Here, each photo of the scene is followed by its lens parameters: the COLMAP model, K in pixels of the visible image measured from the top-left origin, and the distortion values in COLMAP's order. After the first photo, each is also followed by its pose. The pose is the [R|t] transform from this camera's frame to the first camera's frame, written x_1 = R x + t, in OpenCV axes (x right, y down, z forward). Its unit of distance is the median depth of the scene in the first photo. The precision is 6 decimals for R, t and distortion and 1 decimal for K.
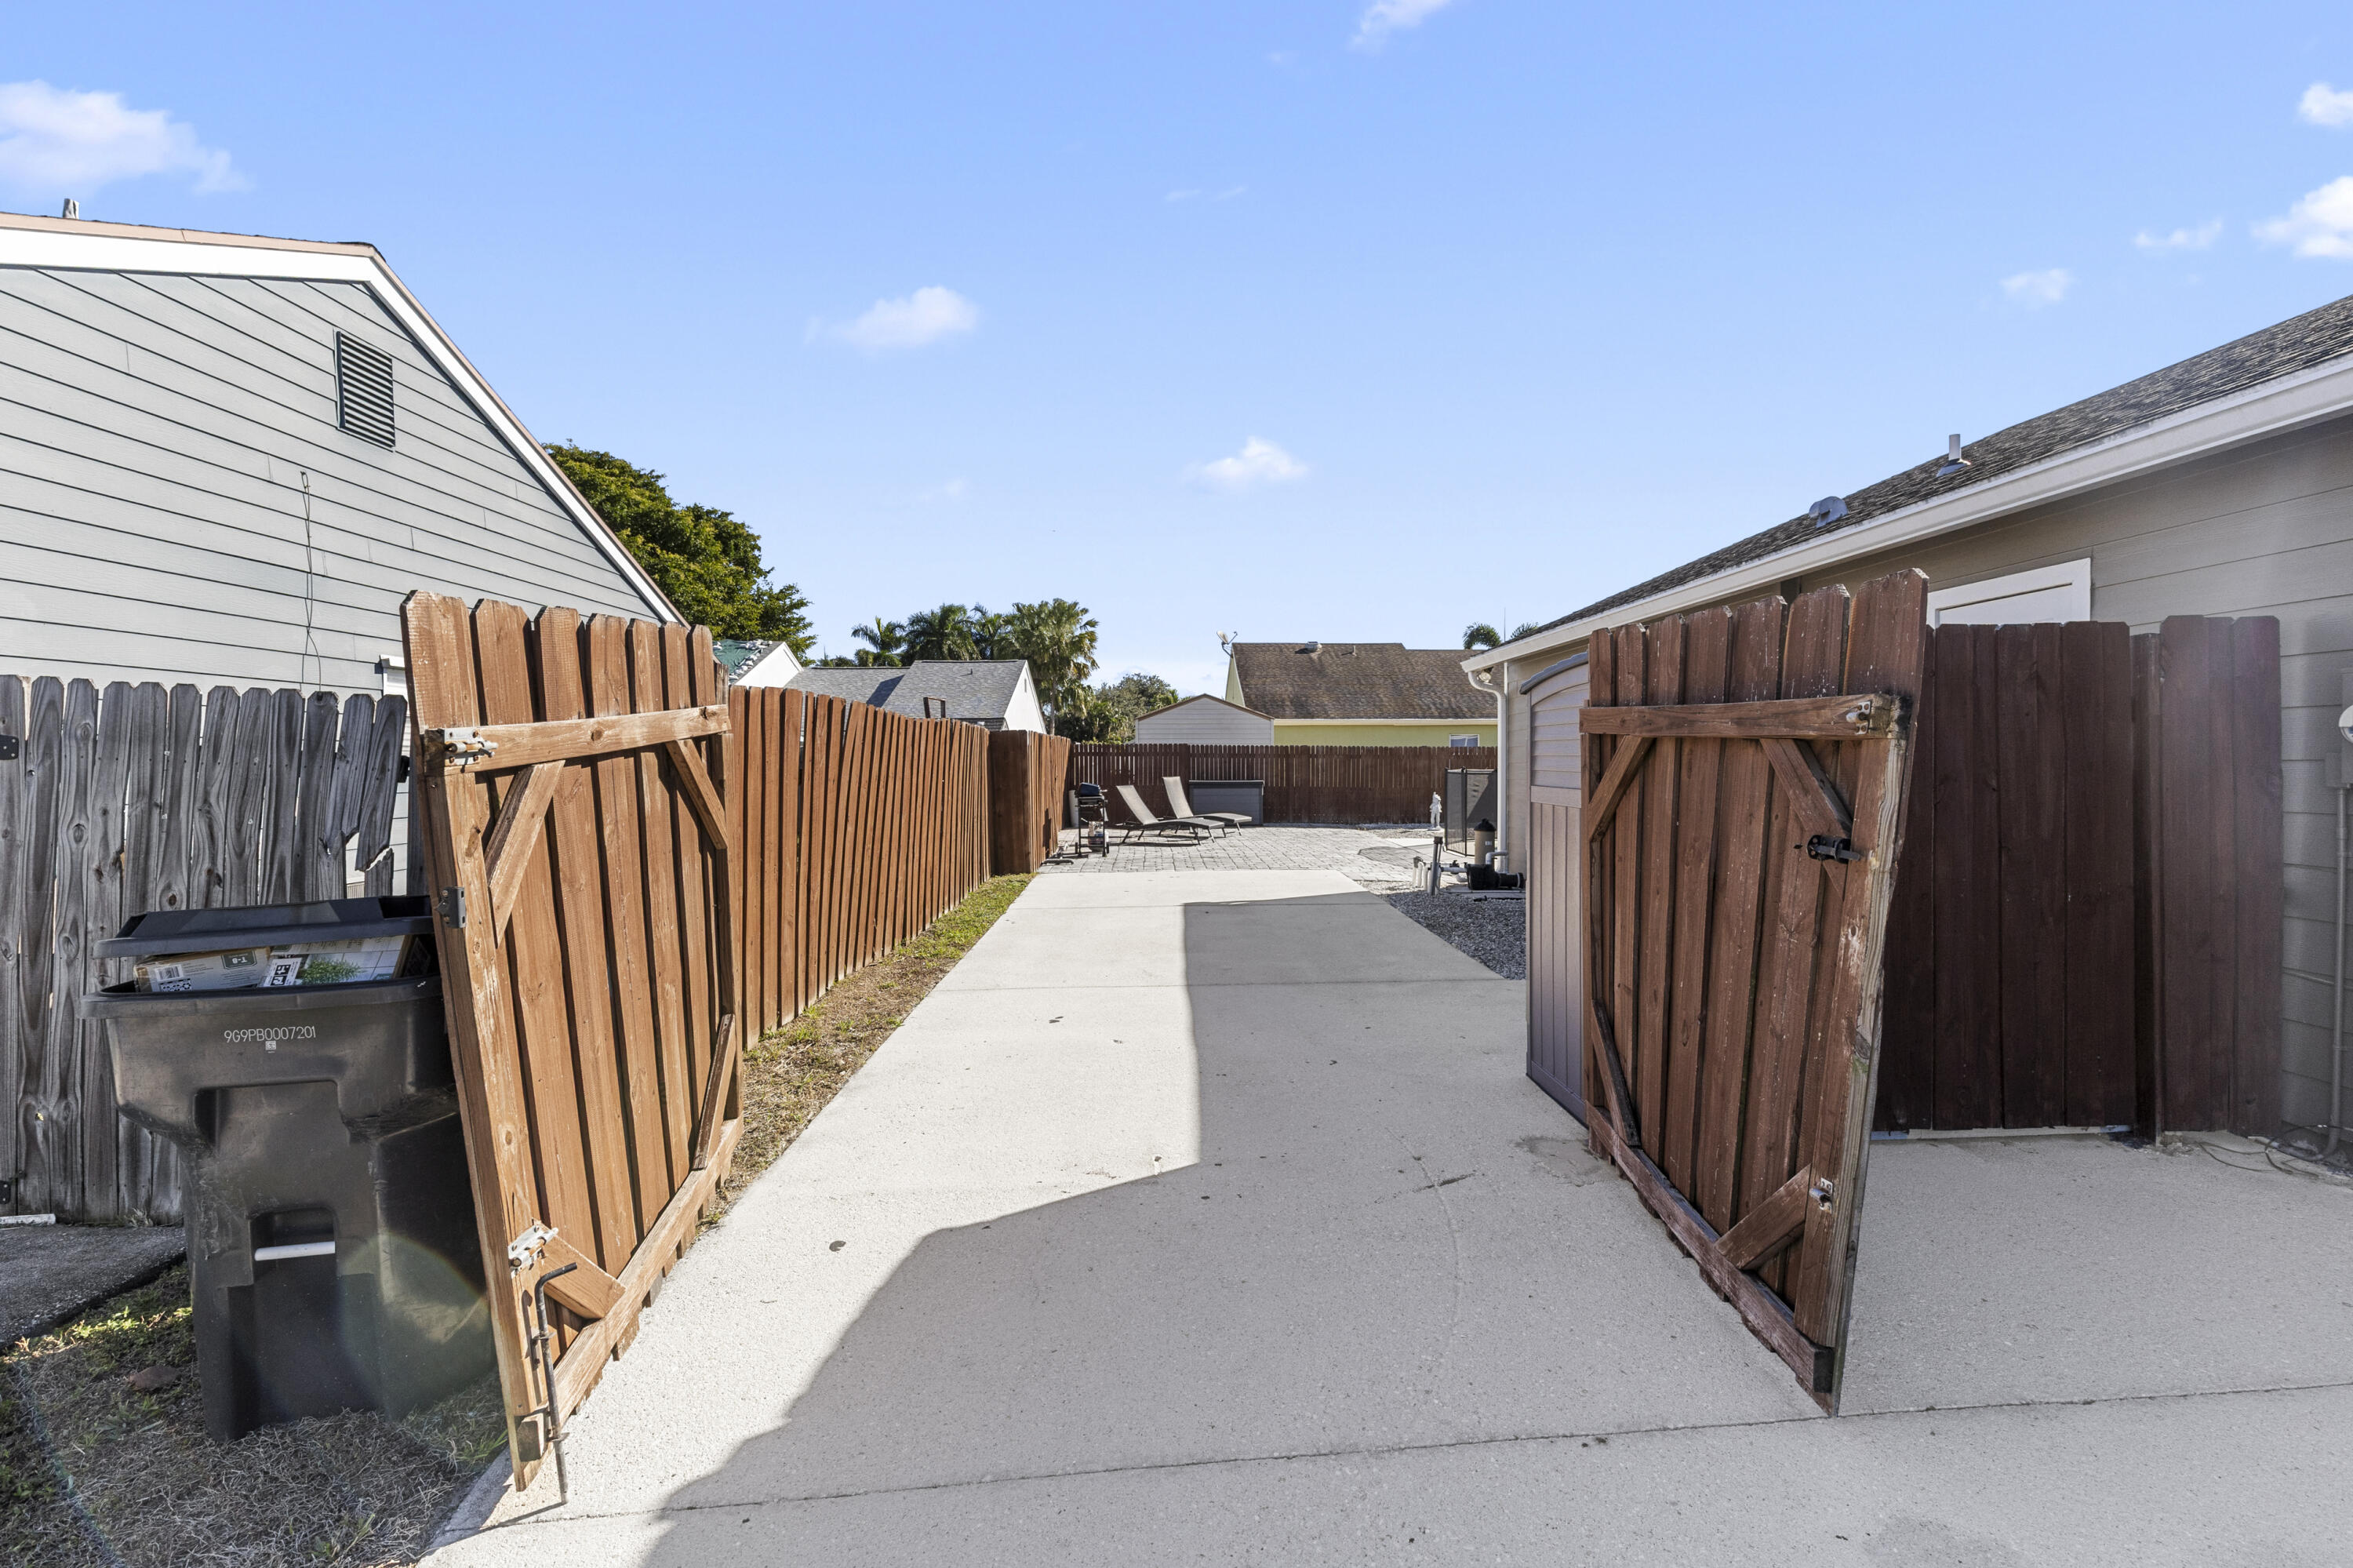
lens RADIAL K [[1052.7, 0, 1172.4], [0, 1052.7, 780.2], [0, 0, 1]] dist [0.004171, -0.000113]
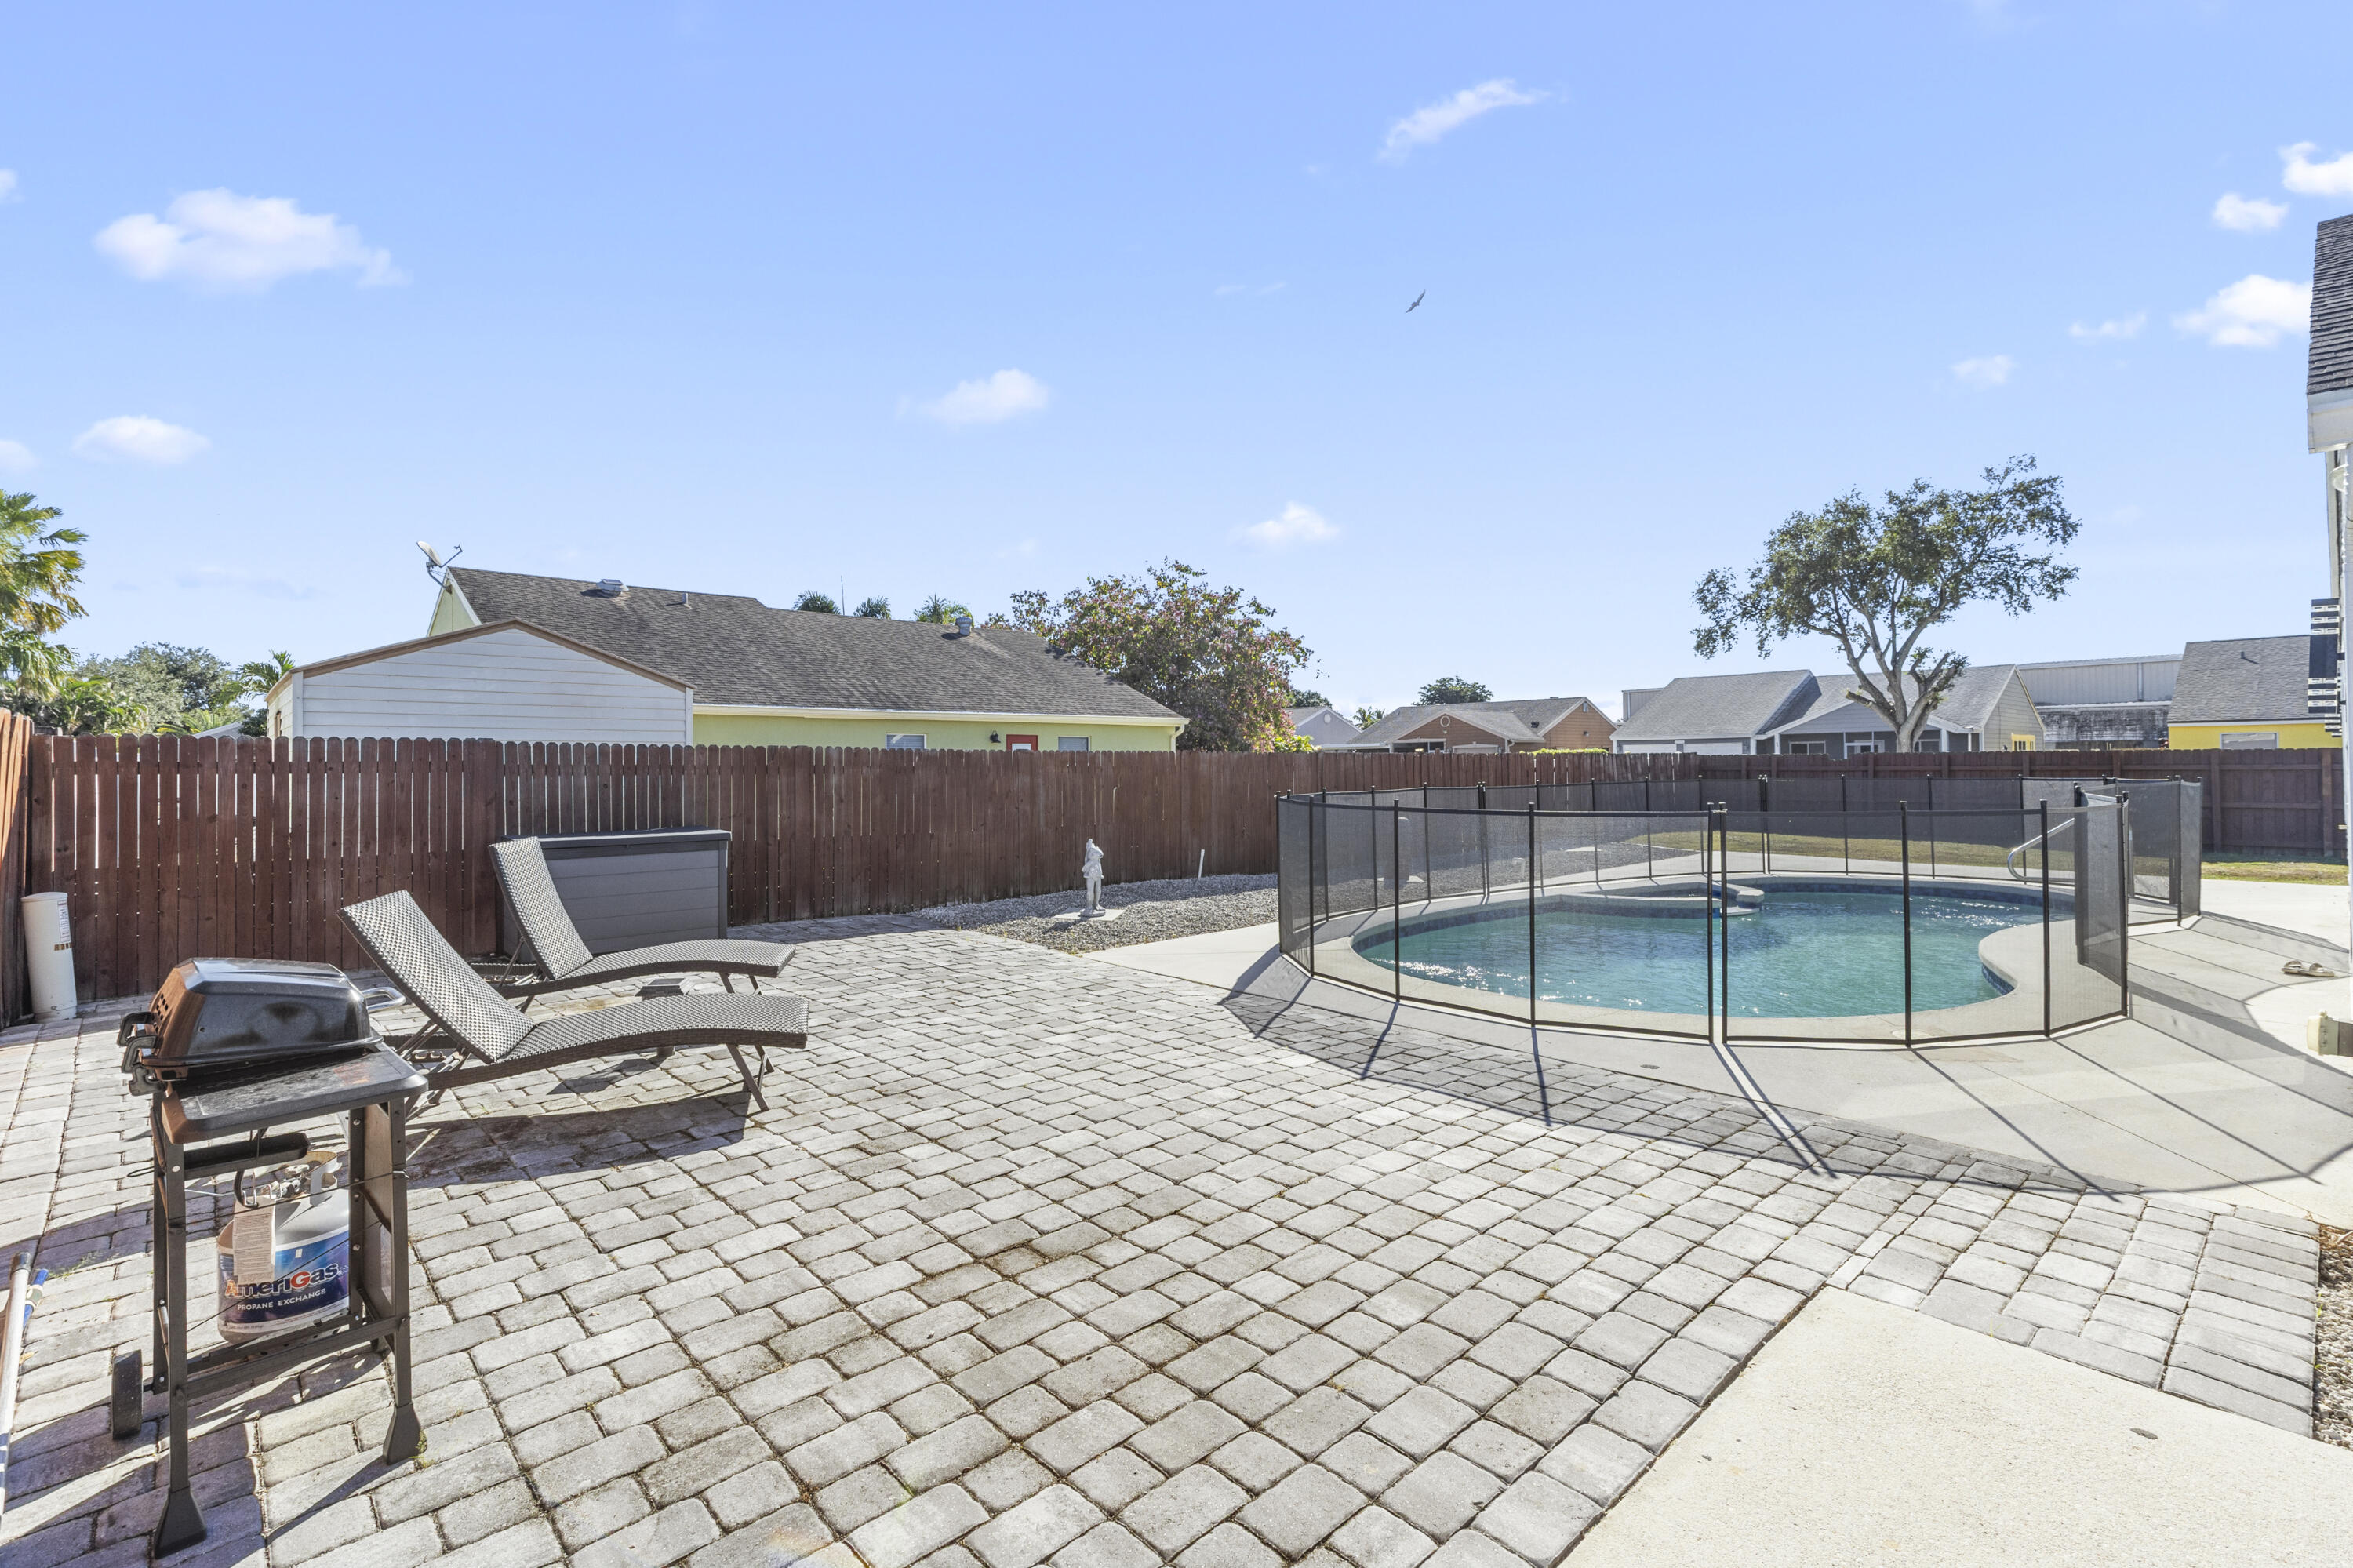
lens RADIAL K [[1045.3, 0, 1186.6], [0, 1045.3, 757.1], [0, 0, 1]] dist [0.001747, 0.000096]
pose [[0.733800, 0.004178, 0.679353, -0.033542], [0.017223, 0.999545, -0.024751, -0.008409], [-0.679148, 0.029863, 0.733394, 0.330700]]
